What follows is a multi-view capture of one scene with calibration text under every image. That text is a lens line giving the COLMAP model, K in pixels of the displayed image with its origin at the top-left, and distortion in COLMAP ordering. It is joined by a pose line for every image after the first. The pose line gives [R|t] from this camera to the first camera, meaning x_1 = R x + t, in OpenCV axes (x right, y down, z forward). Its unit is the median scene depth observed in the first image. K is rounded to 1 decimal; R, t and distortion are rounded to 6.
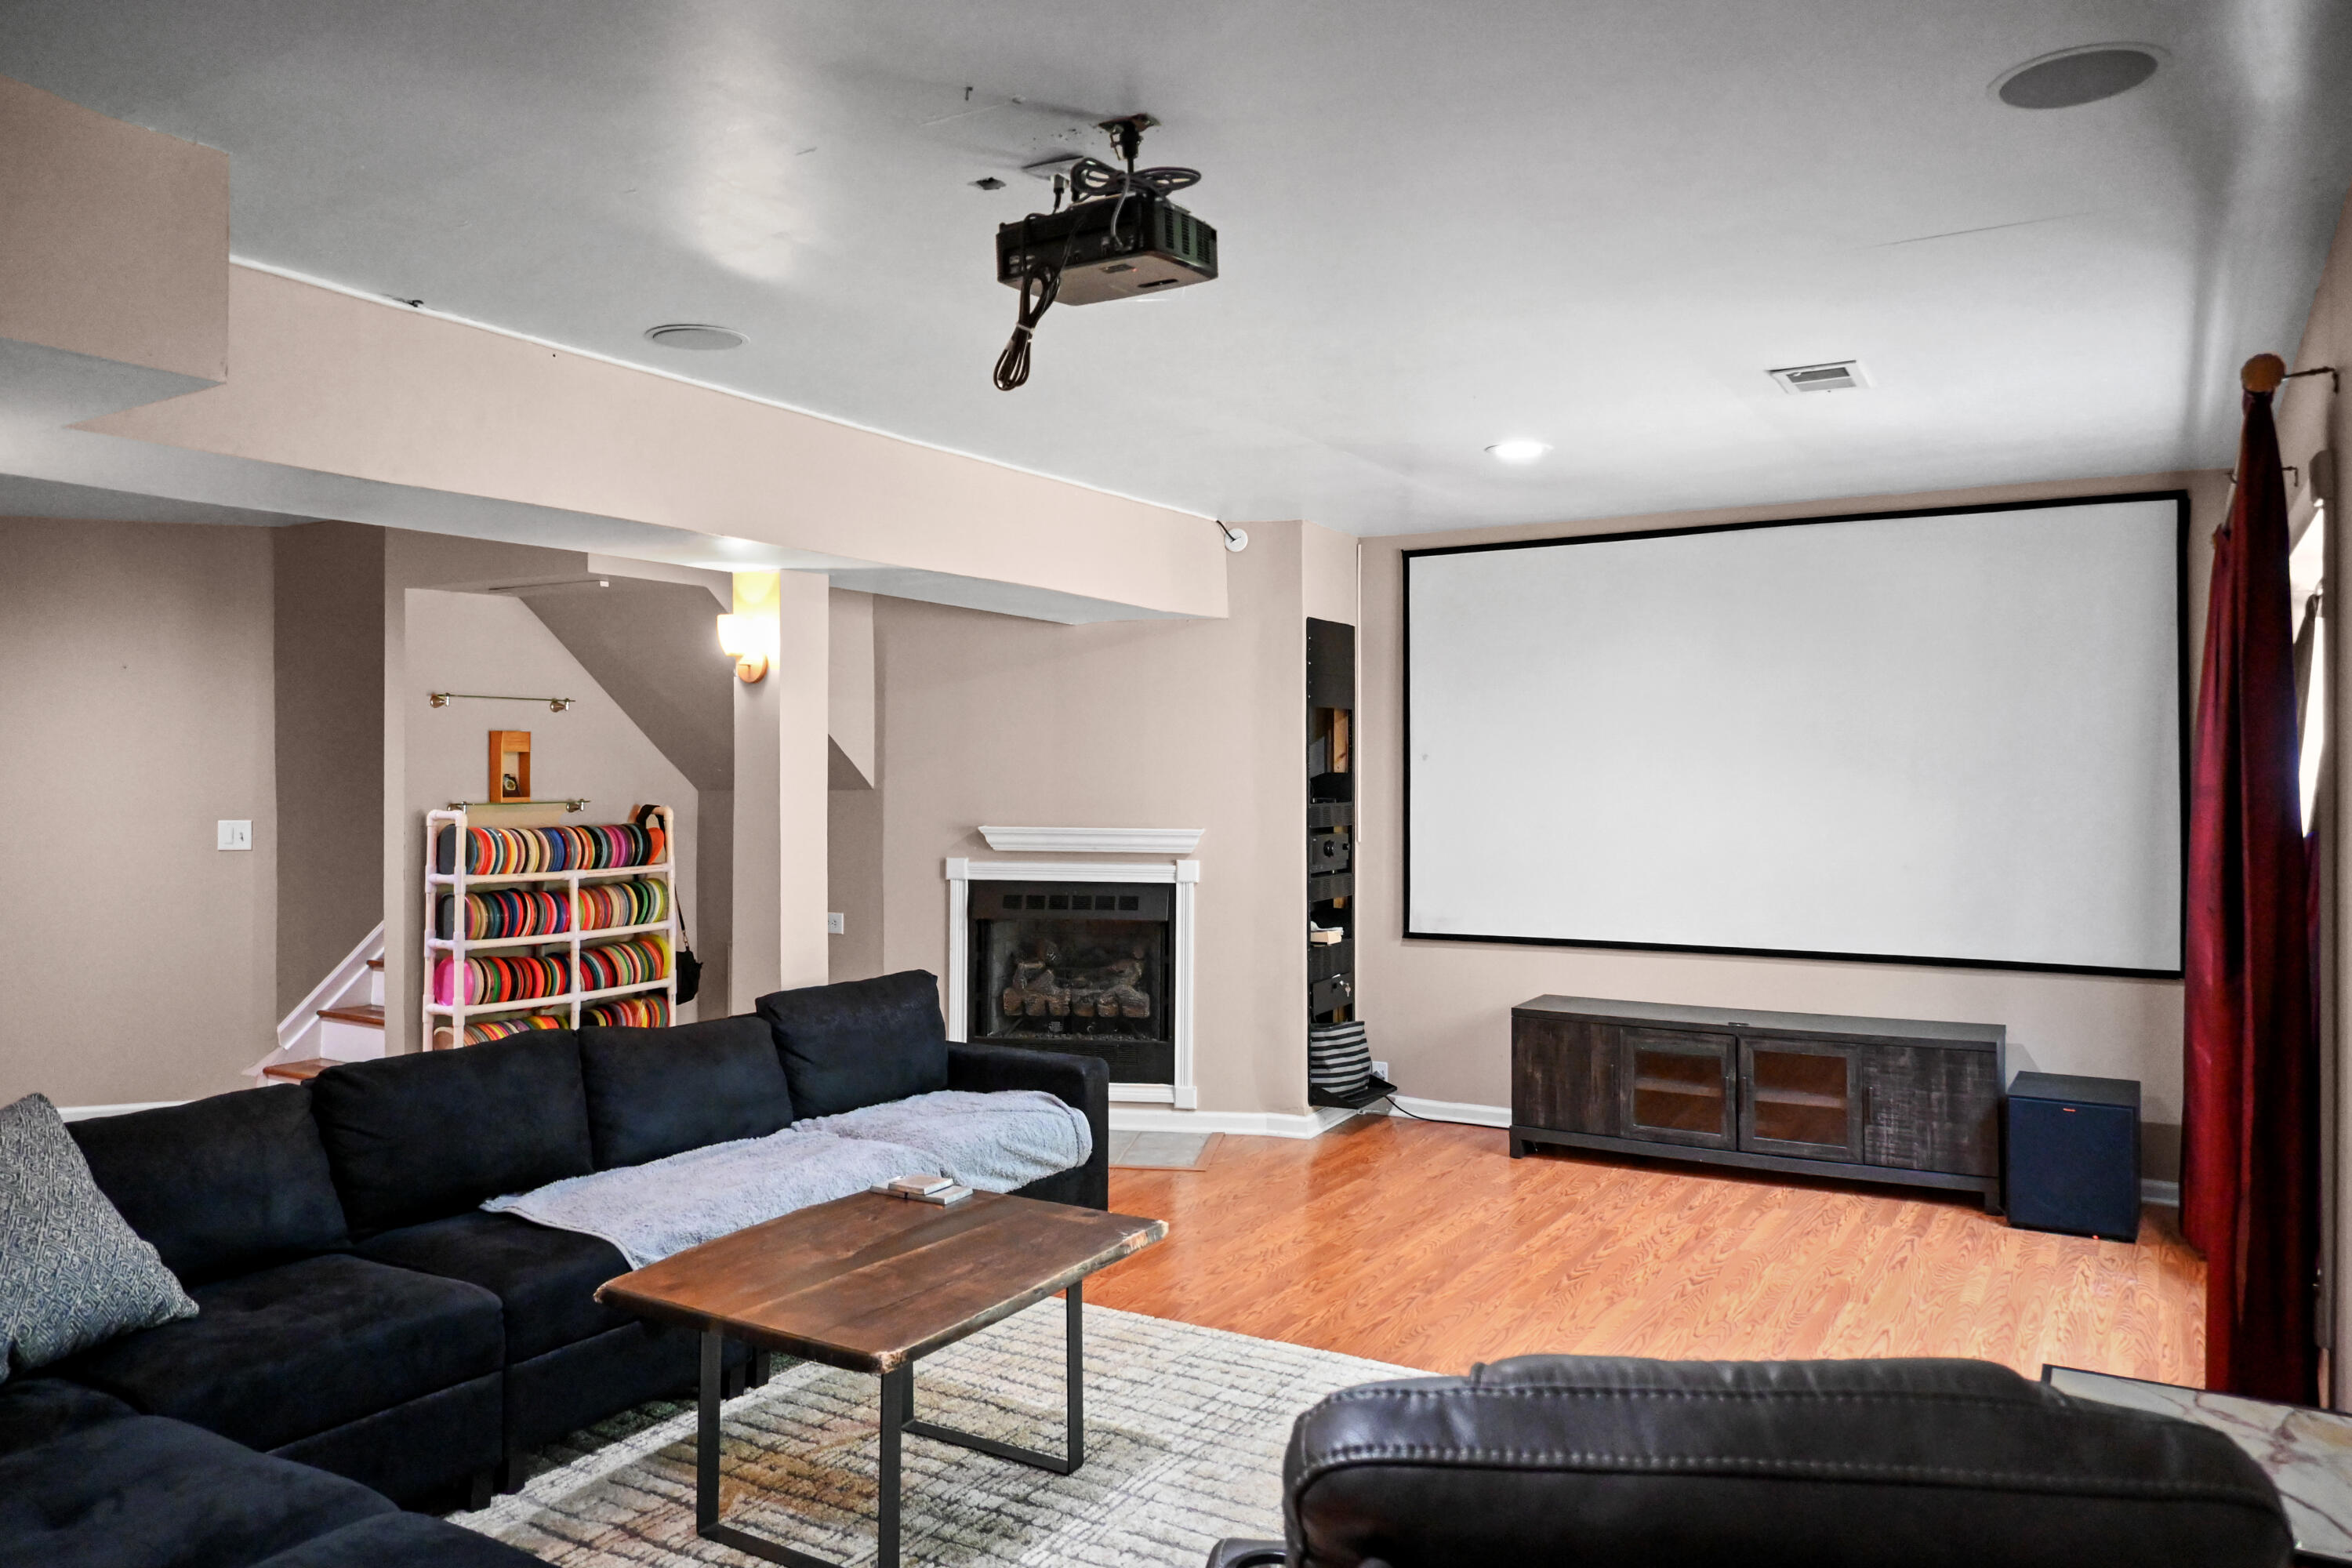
lens RADIAL K [[1631.6, 0, 1165.2], [0, 1631.6, 772.5], [0, 0, 1]] dist [-0.021253, 0.012666]
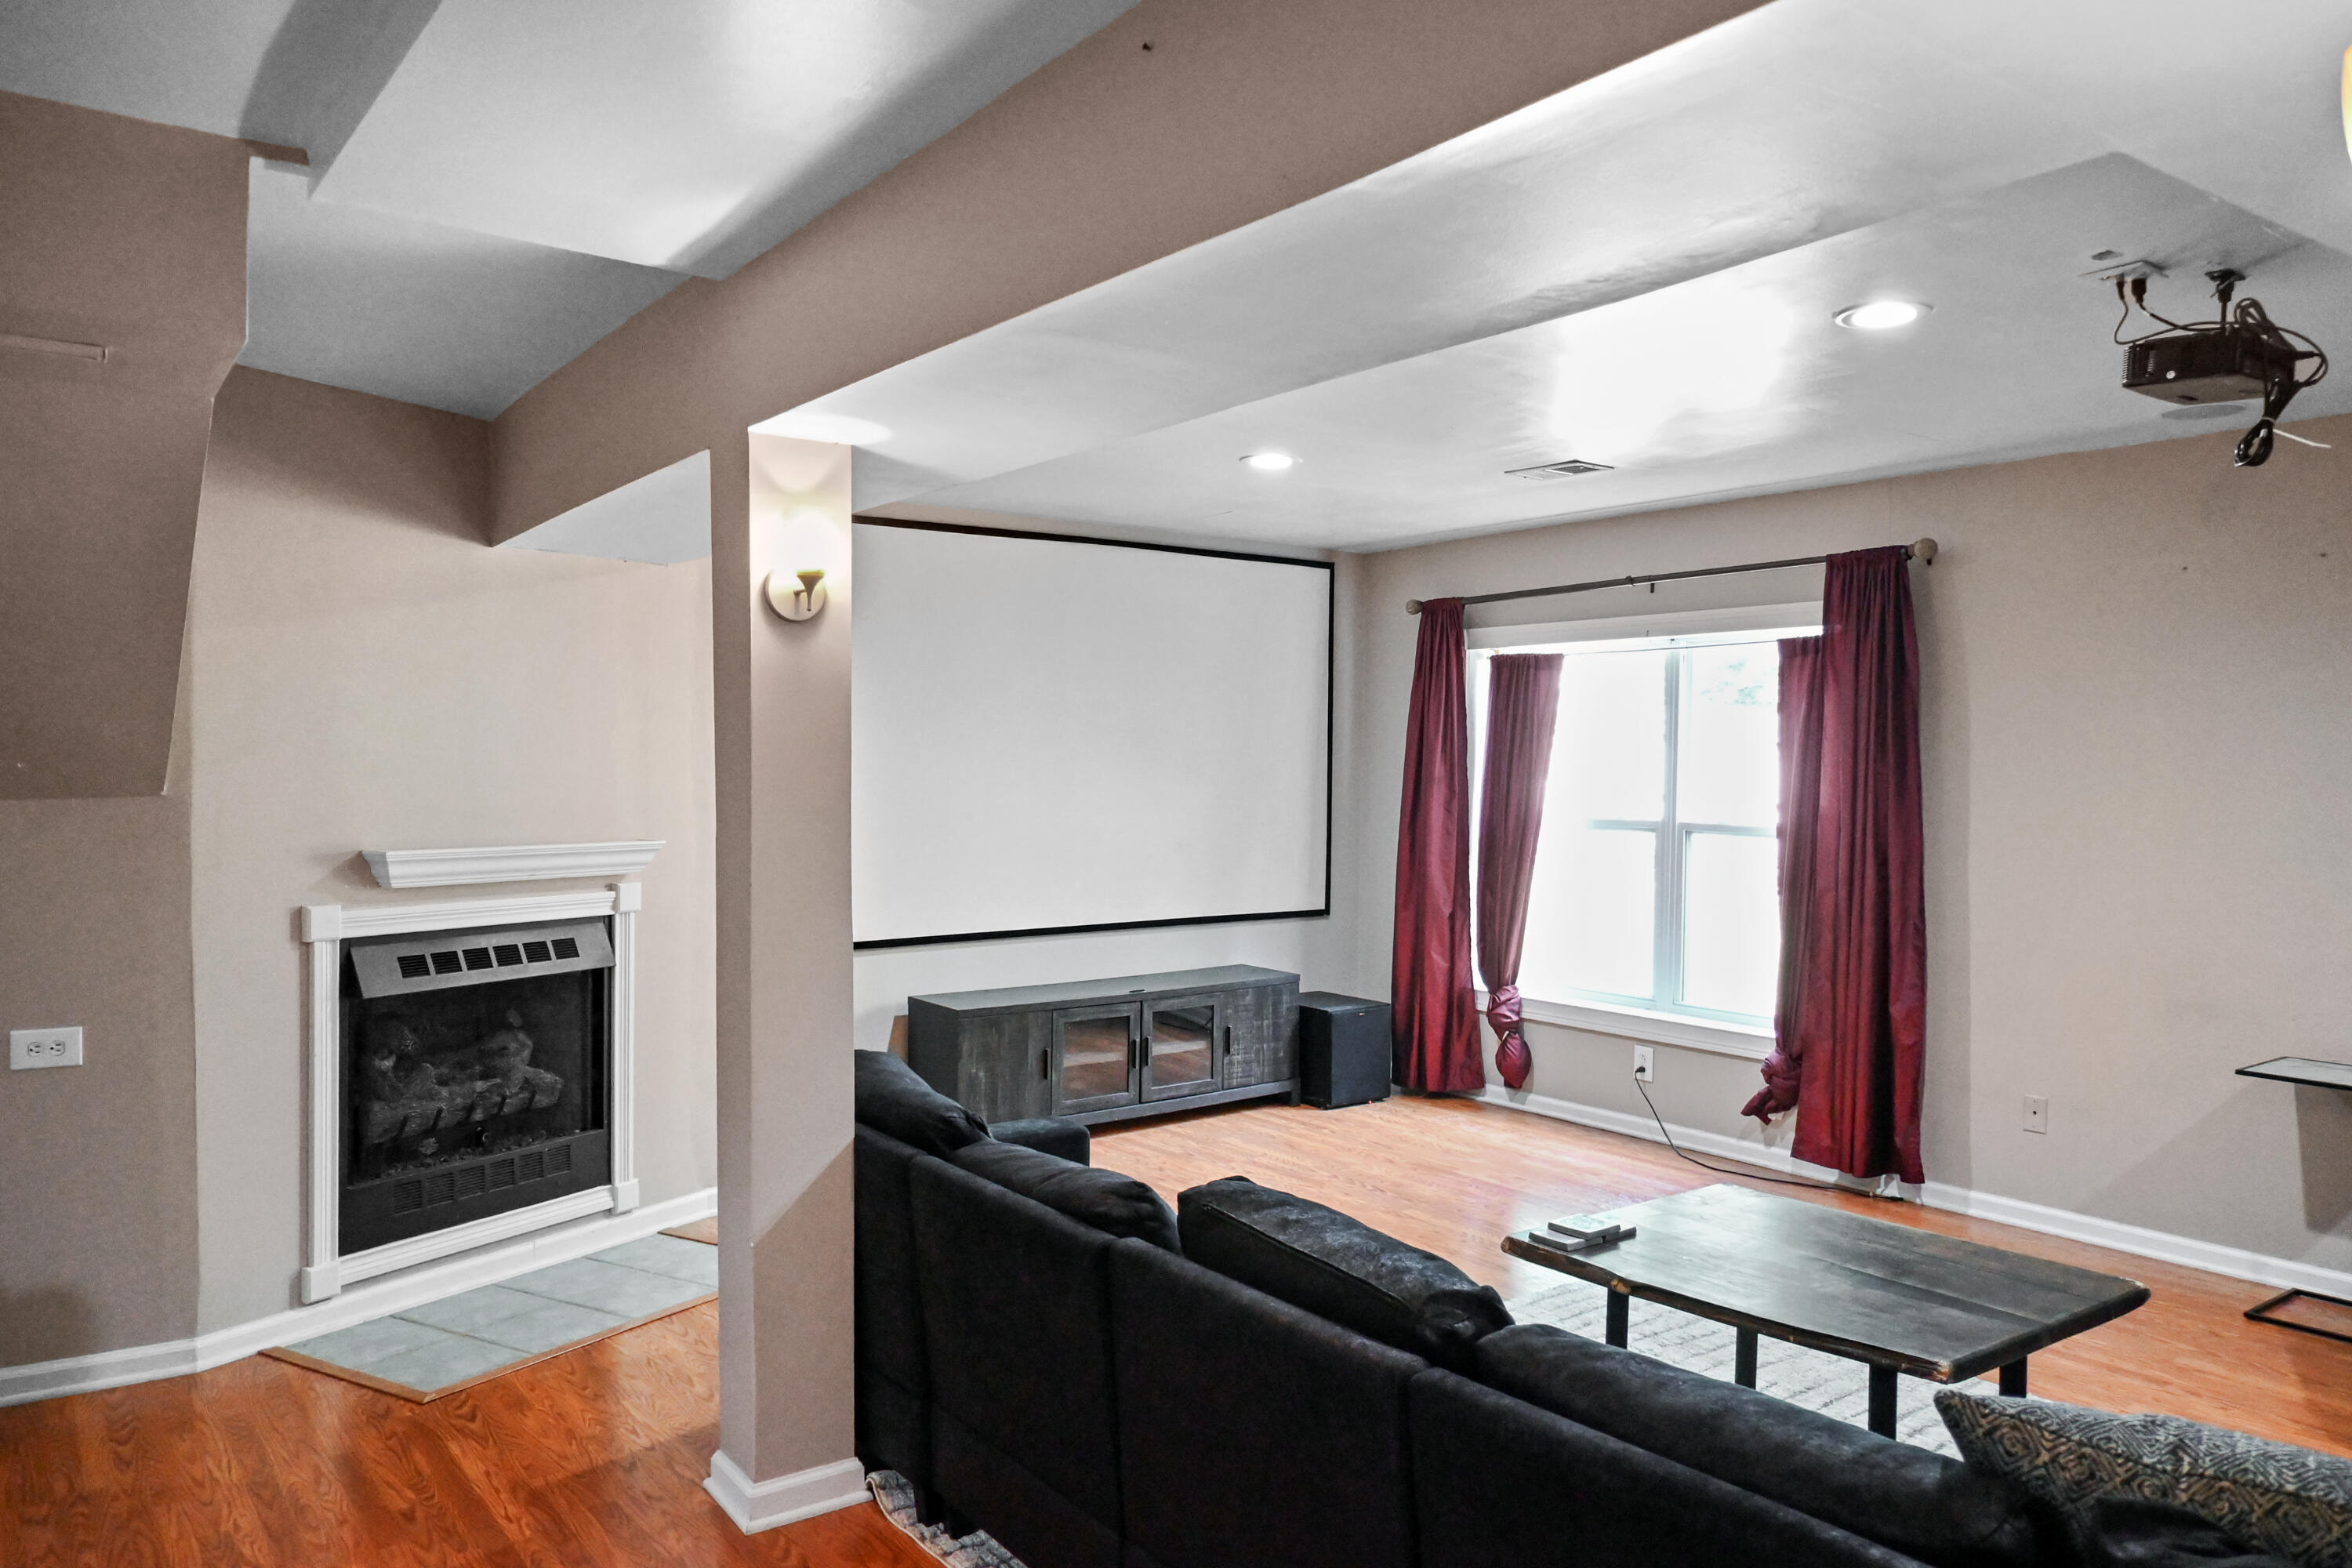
lens RADIAL K [[1631.6, 0, 1167.4], [0, 1631.6, 790.4], [0, 0, 1]] dist [-0.021253, 0.012666]
pose [[0.378086, -0.014454, 0.925658, -0.588036], [0.000905, 0.999883, 0.015243, -0.000096], [-0.925770, -0.004926, 0.378055, 0.485029]]
